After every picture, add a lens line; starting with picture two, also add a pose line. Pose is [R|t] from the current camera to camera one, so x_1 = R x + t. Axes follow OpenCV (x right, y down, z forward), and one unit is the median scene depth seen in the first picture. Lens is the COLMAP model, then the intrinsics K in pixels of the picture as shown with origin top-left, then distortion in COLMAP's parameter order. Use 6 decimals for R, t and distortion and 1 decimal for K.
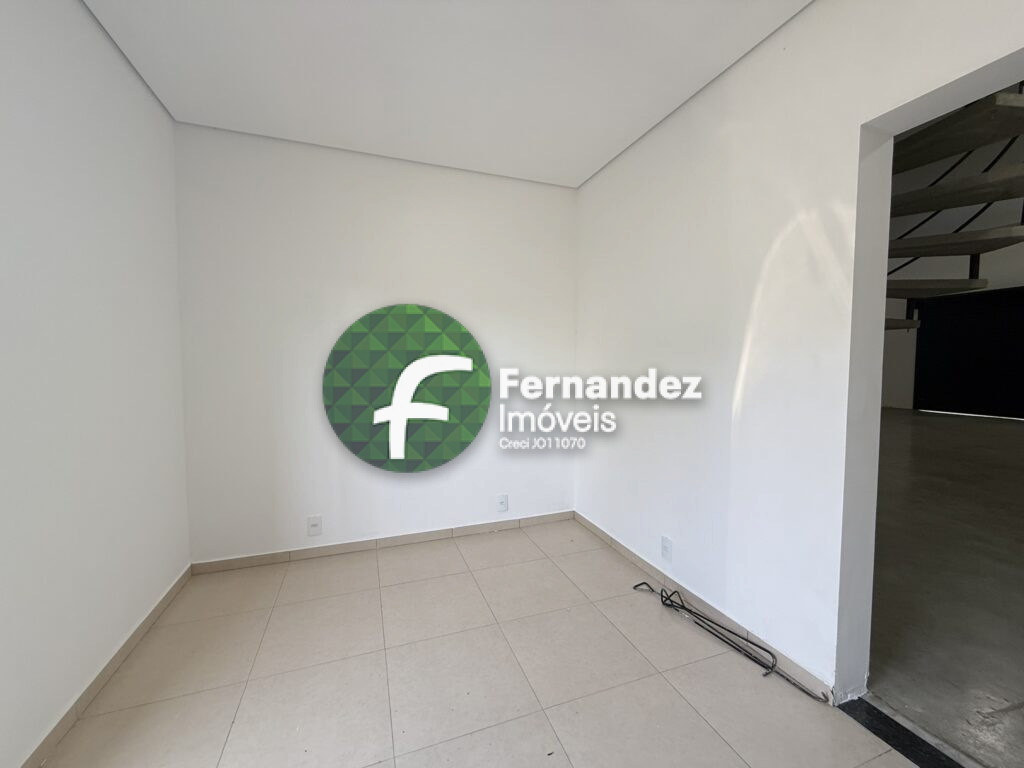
lens RADIAL K [[406.5, 0, 509.7], [0, 406.5, 383.1], [0, 0, 1]] dist [0.000322, 0.000014]
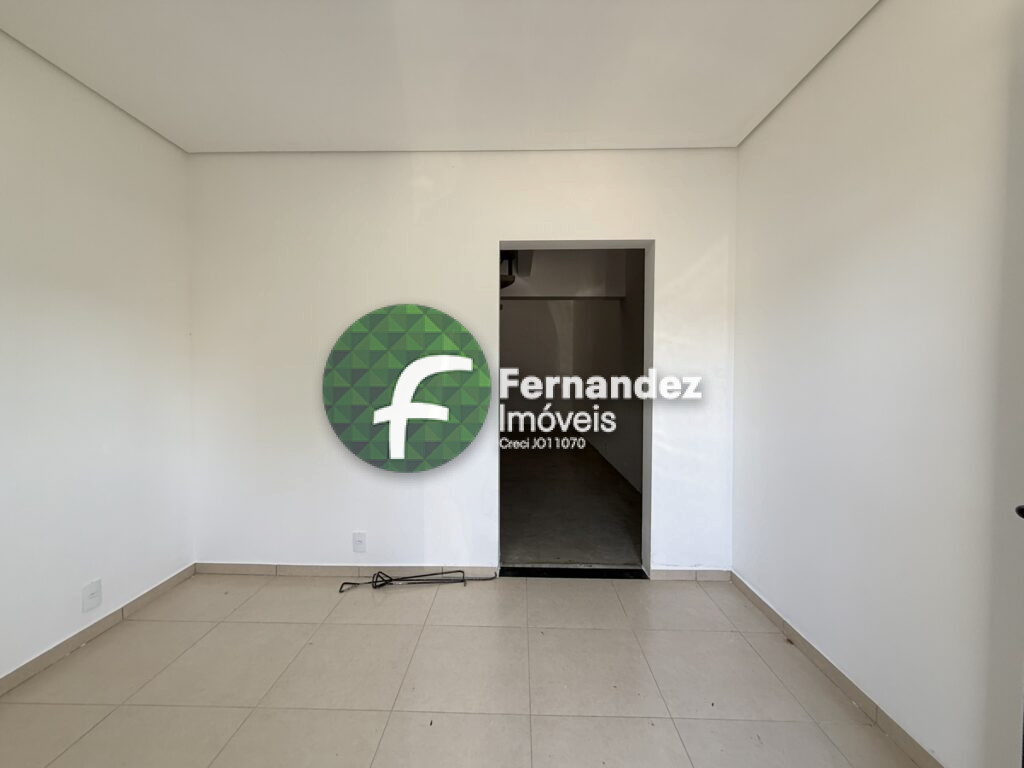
lens RADIAL K [[406.5, 0, 509.7], [0, 406.5, 383.1], [0, 0, 1]] dist [0.000322, 0.000014]
pose [[0.361077, -0.020227, 0.932316, -0.551188], [0.046375, 0.998917, 0.003711, -0.010295], [-0.931382, 0.041896, 0.361624, 0.231418]]
